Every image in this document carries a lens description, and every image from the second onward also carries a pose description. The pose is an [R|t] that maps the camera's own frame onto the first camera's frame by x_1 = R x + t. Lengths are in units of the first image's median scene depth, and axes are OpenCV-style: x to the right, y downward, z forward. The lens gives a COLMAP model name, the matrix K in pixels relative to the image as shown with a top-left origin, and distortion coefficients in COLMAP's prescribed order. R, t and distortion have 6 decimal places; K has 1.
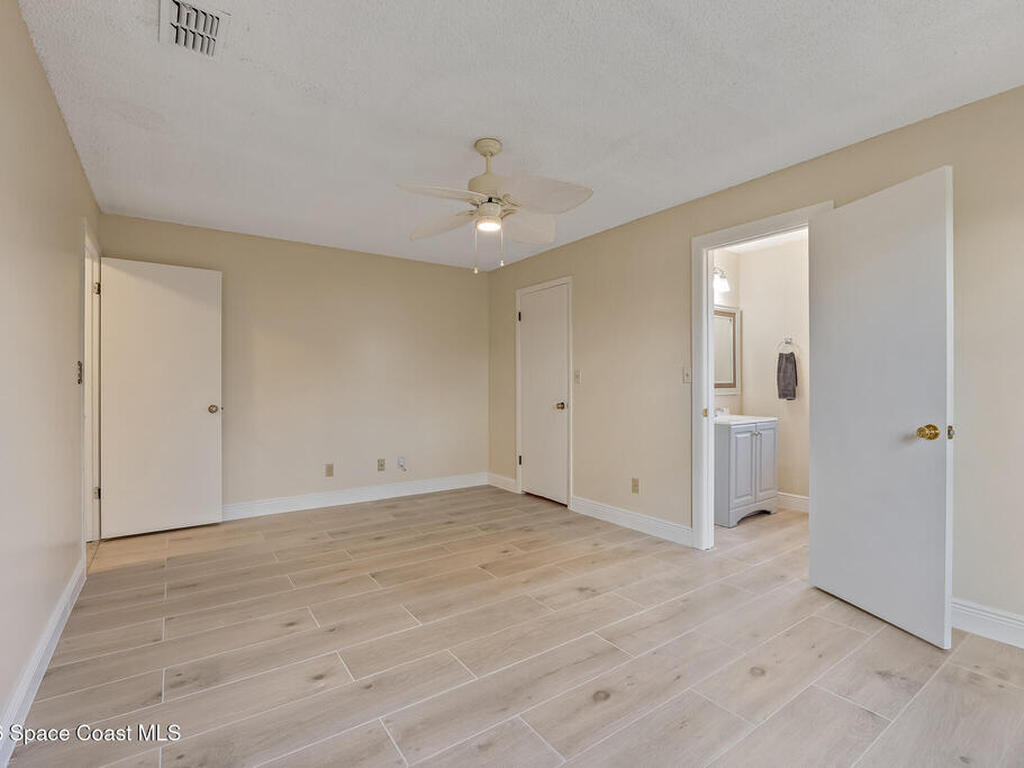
lens RADIAL K [[508.8, 0, 516.3], [0, 508.8, 379.9], [0, 0, 1]] dist [-0.014718, 0.001393]
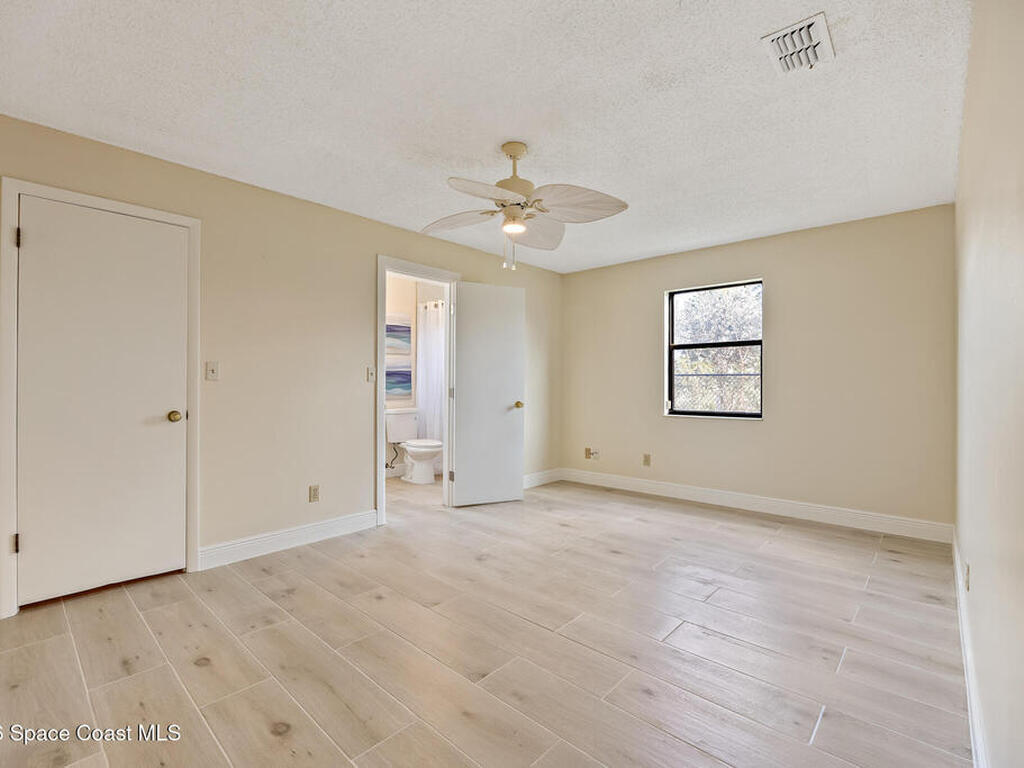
lens RADIAL K [[467.8, 0, 514.0], [0, 467.8, 386.0], [0, 0, 1]] dist [-0.024237, -0.000419]
pose [[-0.230505, 0.001718, 0.973070, -0.729917], [-0.001859, 0.999996, -0.002206, 0.017422], [-0.973069, -0.002317, -0.230501, 0.932456]]
